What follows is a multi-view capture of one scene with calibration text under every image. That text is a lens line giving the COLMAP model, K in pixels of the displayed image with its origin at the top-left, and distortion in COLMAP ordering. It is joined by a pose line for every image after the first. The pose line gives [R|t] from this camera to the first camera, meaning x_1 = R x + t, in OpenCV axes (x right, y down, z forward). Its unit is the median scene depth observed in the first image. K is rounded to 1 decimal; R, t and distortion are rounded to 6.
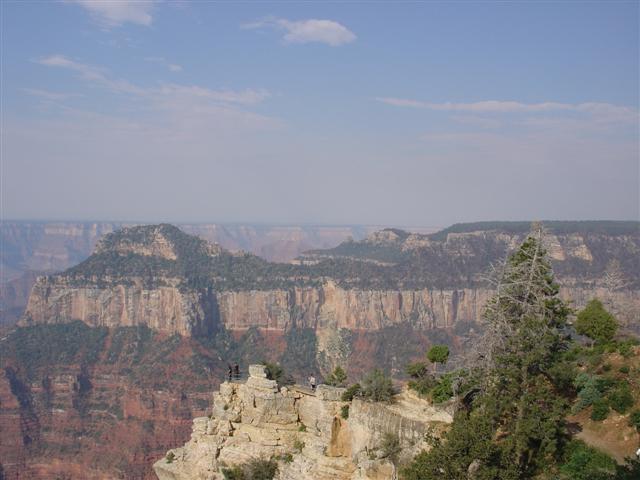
lens RADIAL K [[635.1, 0, 320.0], [0, 635.1, 240.0], [0, 0, 1]] dist [-0.199550, 0.207963]
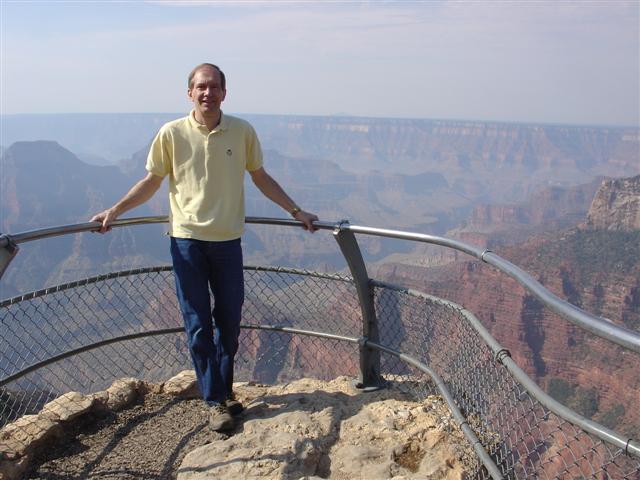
lens RADIAL K [[635.1, 0, 320.0], [0, 635.1, 240.0], [0, 0, 1]] dist [-0.199550, 0.207963]
pose [[0.640199, 0.148448, -0.753730, -0.006163], [-0.034034, 0.985669, 0.165221, 0.008883], [0.767455, -0.080122, 0.636077, 0.042812]]
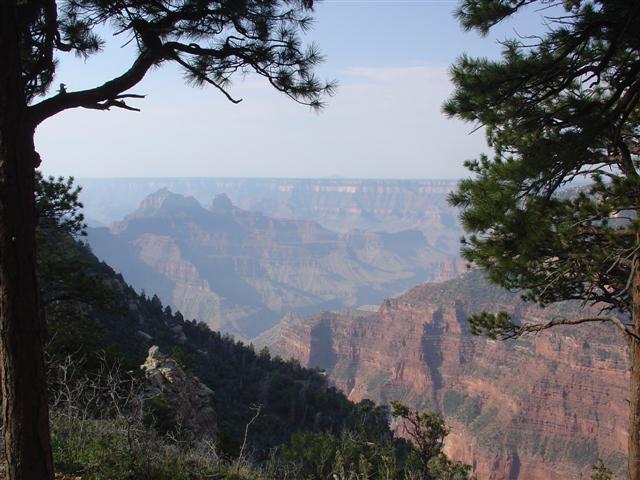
lens RADIAL K [[635.1, 0, 320.0], [0, 635.1, 240.0], [0, 0, 1]] dist [-0.199550, 0.207963]
pose [[0.644849, 0.064327, -0.761598, 0.232380], [-0.017826, 0.997447, 0.069155, 0.007761], [0.764102, -0.031019, 0.644349, -0.011834]]
